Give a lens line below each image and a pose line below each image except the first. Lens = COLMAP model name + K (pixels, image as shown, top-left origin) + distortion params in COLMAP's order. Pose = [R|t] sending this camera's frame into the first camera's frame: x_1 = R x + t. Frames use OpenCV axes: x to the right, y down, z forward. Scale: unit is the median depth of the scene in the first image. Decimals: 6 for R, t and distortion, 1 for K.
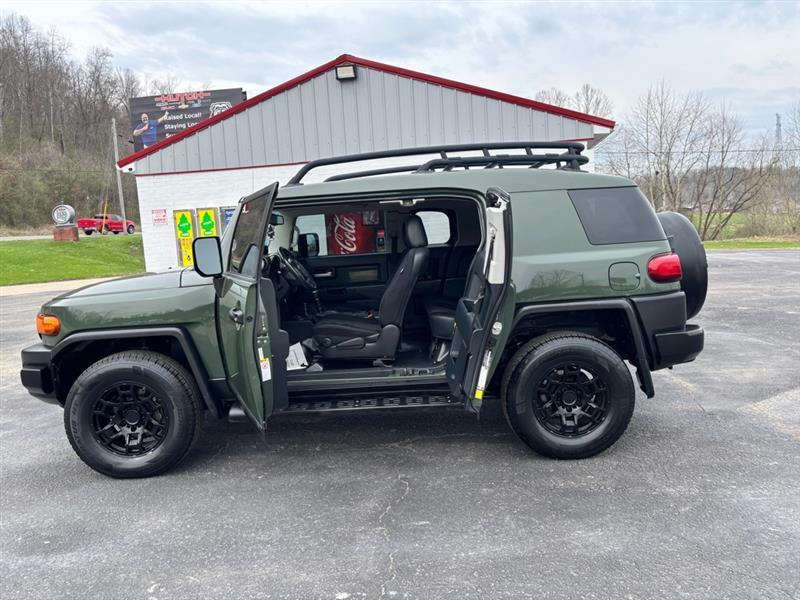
lens RADIAL K [[611.4, 0, 395.1], [0, 611.4, 305.5], [0, 0, 1]] dist [0.030658, -0.036825]
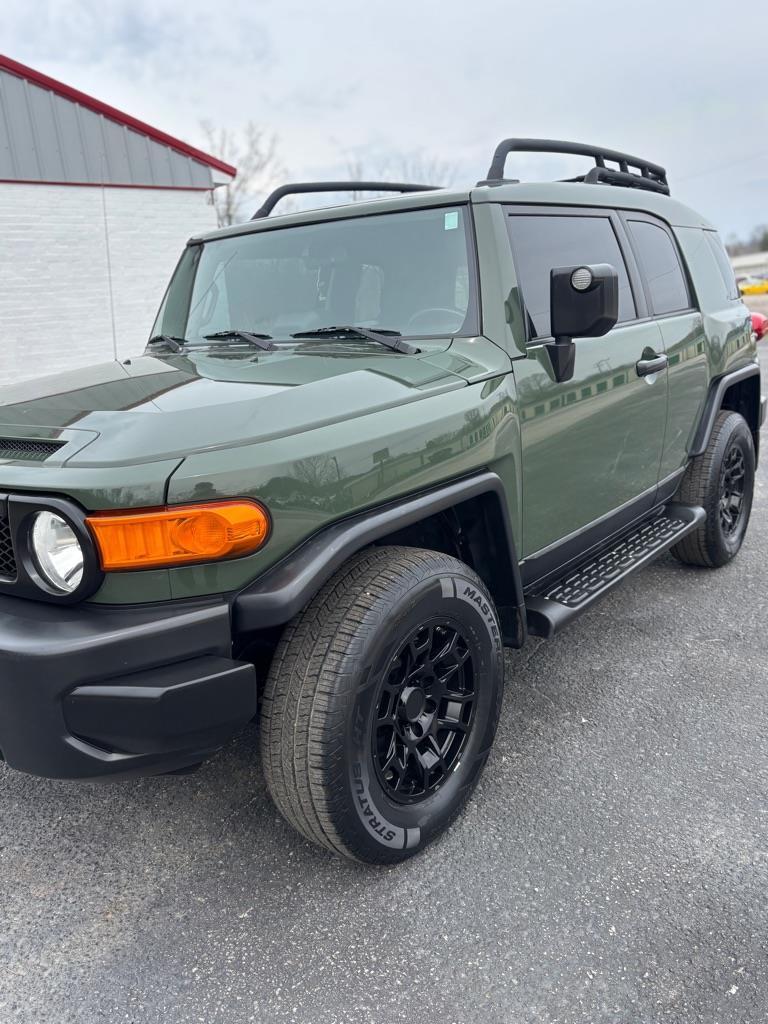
lens RADIAL K [[820.3, 0, 388.7], [0, 820.3, 511.4], [0, 0, 1]] dist [0.056729, -0.074414]
pose [[0.611912, -0.182034, 0.769693, -0.811431], [0.127928, 0.983120, 0.130806, -0.022509], [-0.780512, 0.018423, 0.624870, 0.628829]]
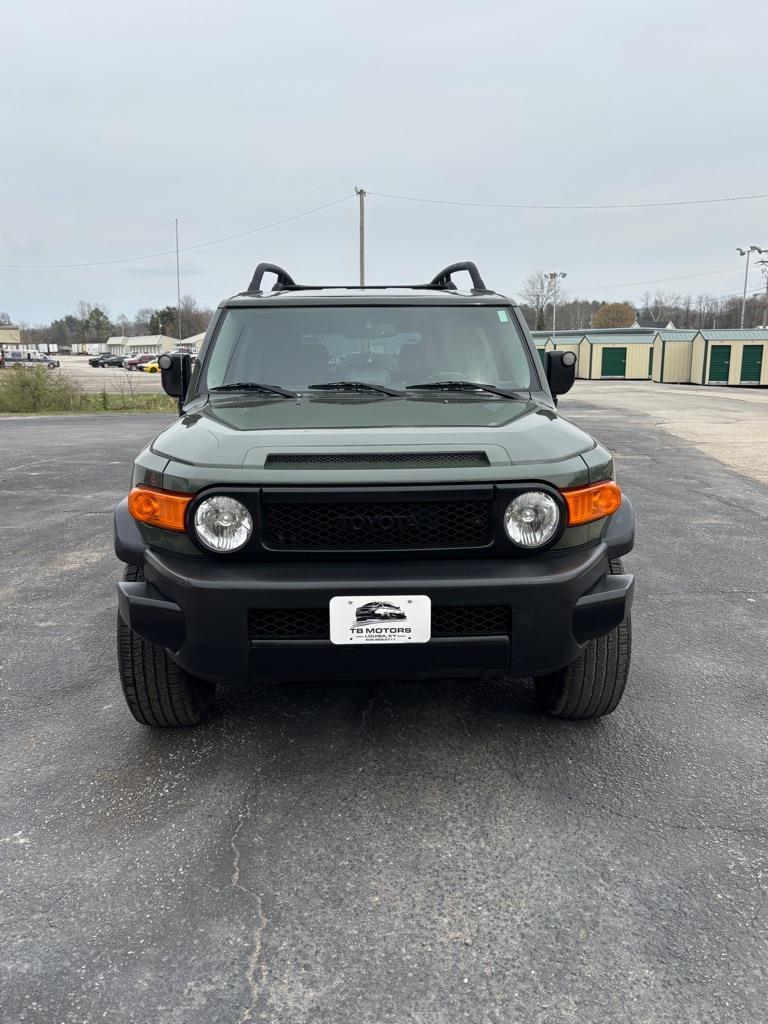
lens RADIAL K [[820.3, 0, 384.3], [0, 820.3, 510.7], [0, 0, 1]] dist [0.056729, -0.074414]
pose [[-0.034955, -0.134246, 0.990331, -1.234217], [0.126802, 0.982332, 0.137637, -0.078956], [-0.991312, 0.130388, -0.017315, 1.164285]]
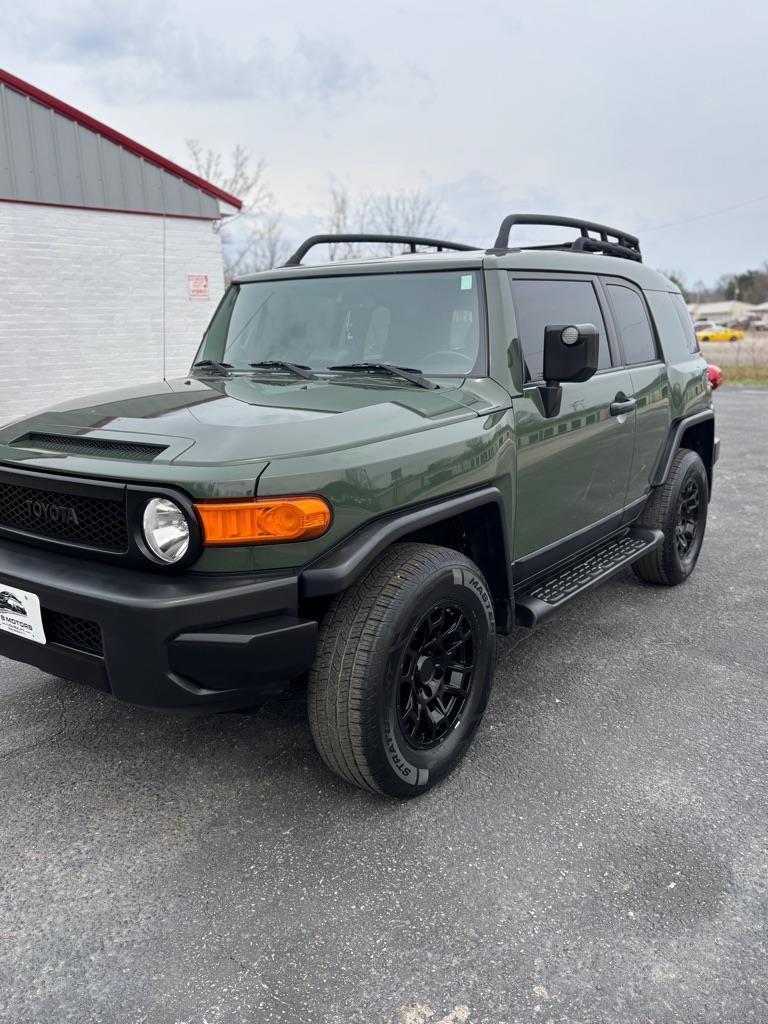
lens RADIAL K [[820.3, 0, 394.3], [0, 820.3, 508.0], [0, 0, 1]] dist [0.056729, -0.074414]
pose [[0.581563, -0.129195, 0.803177, -0.943690], [0.079658, 0.991608, 0.101827, -0.026550], [-0.809592, 0.004761, 0.586974, 0.583663]]
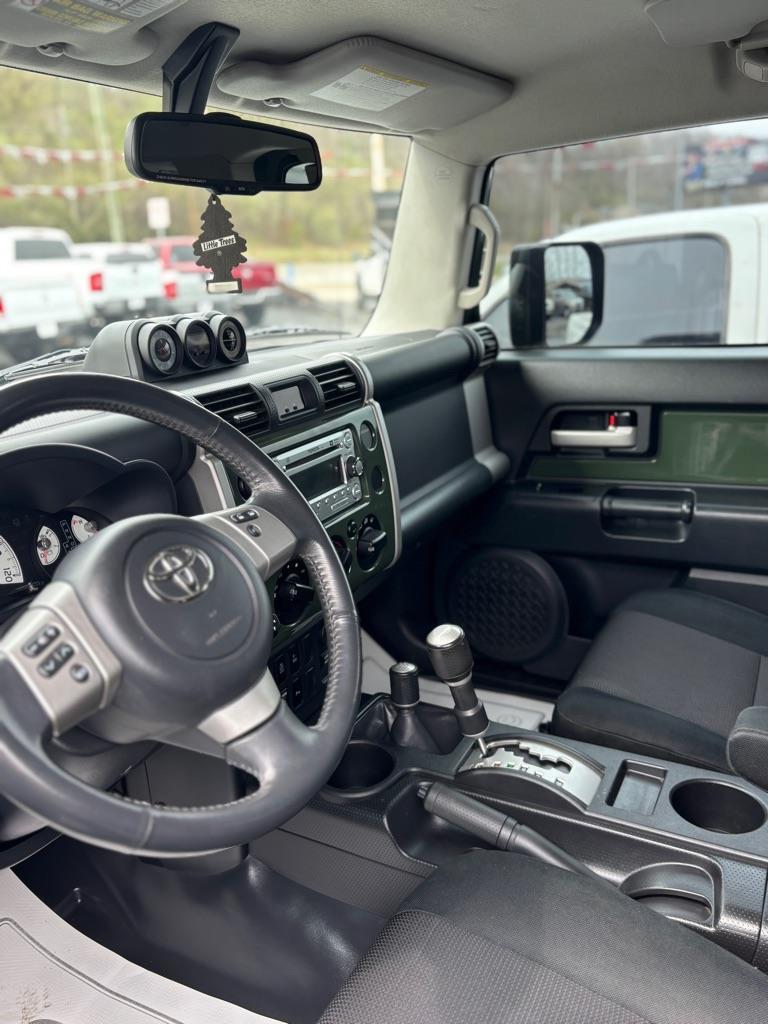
lens RADIAL K [[820.3, 0, 381.9], [0, 820.3, 506.5], [0, 0, 1]] dist [0.056729, -0.074414]
pose [[0.884364, 0.142218, -0.444606, -0.065802], [-0.049775, 0.975759, 0.213114, -0.115530], [0.464137, -0.166340, 0.870005, 0.942391]]
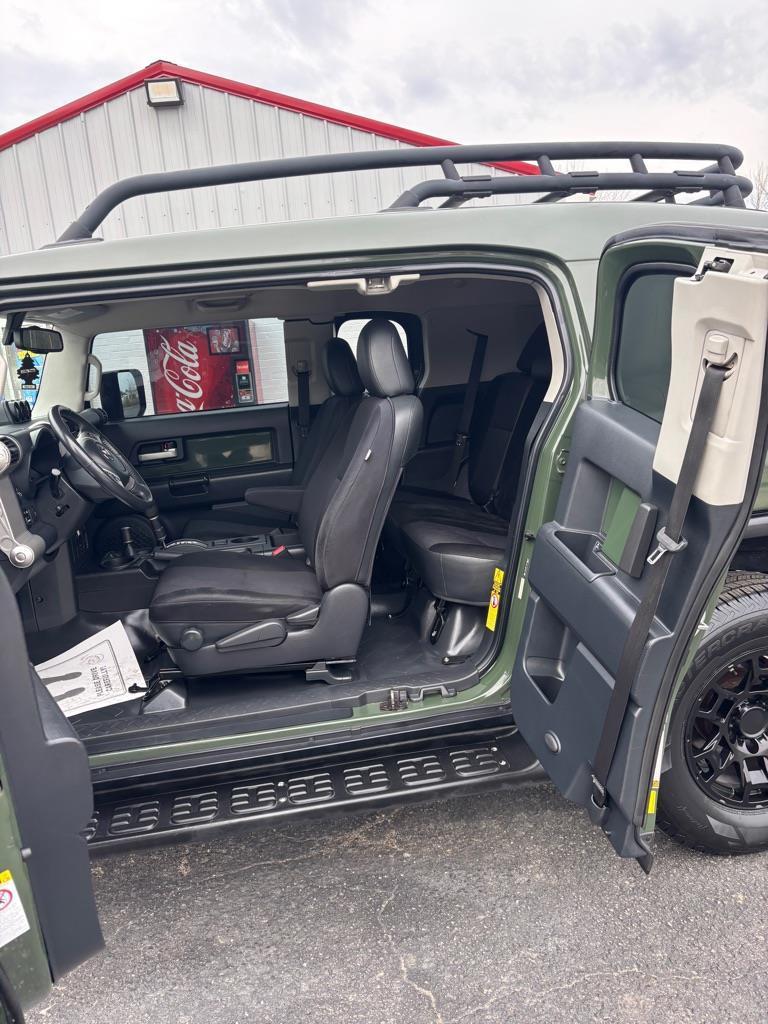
lens RADIAL K [[782.6, 0, 380.3], [0, 782.6, 517.9], [0, 0, 1]] dist [0.030658, -0.036825]
pose [[0.983427, -0.061345, 0.170611, -0.072243], [0.048460, 0.995721, 0.078690, -0.054820], [-0.174708, -0.069118, 0.982191, 0.468027]]
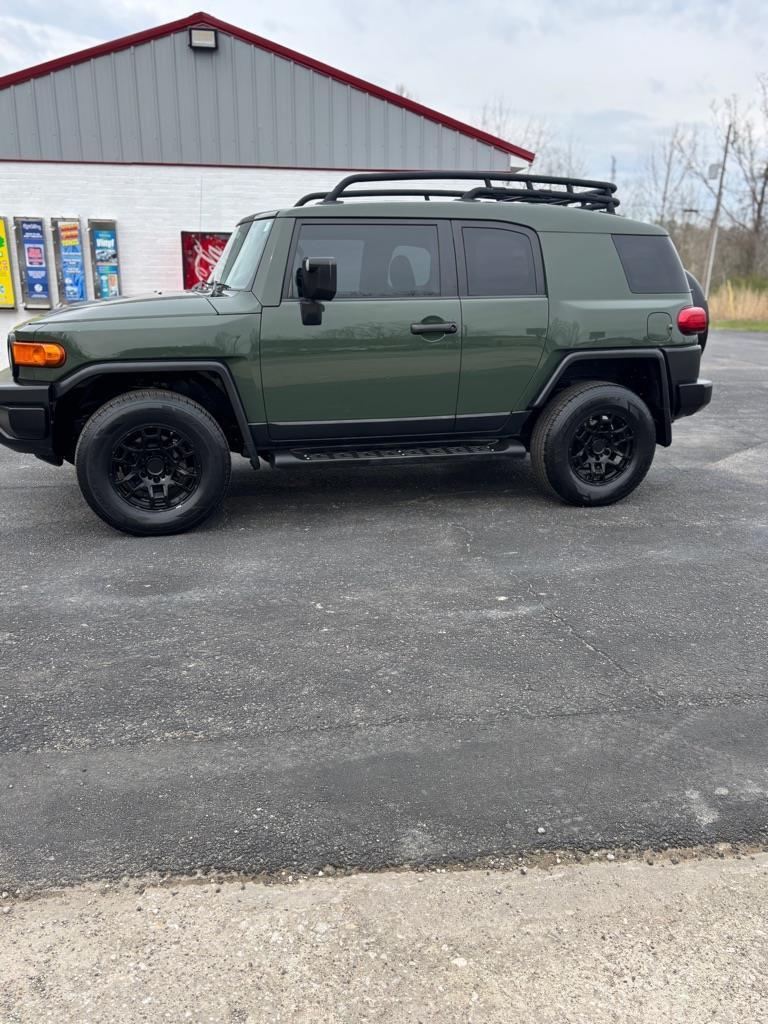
lens RADIAL K [[820.3, 0, 385.0], [0, 820.3, 524.0], [0, 0, 1]] dist [0.056729, -0.074414]
pose [[0.952263, -0.023485, 0.304374, -0.455328], [-0.025903, 0.987225, 0.157213, 0.067533], [-0.304178, -0.157593, 0.939489, -0.194650]]
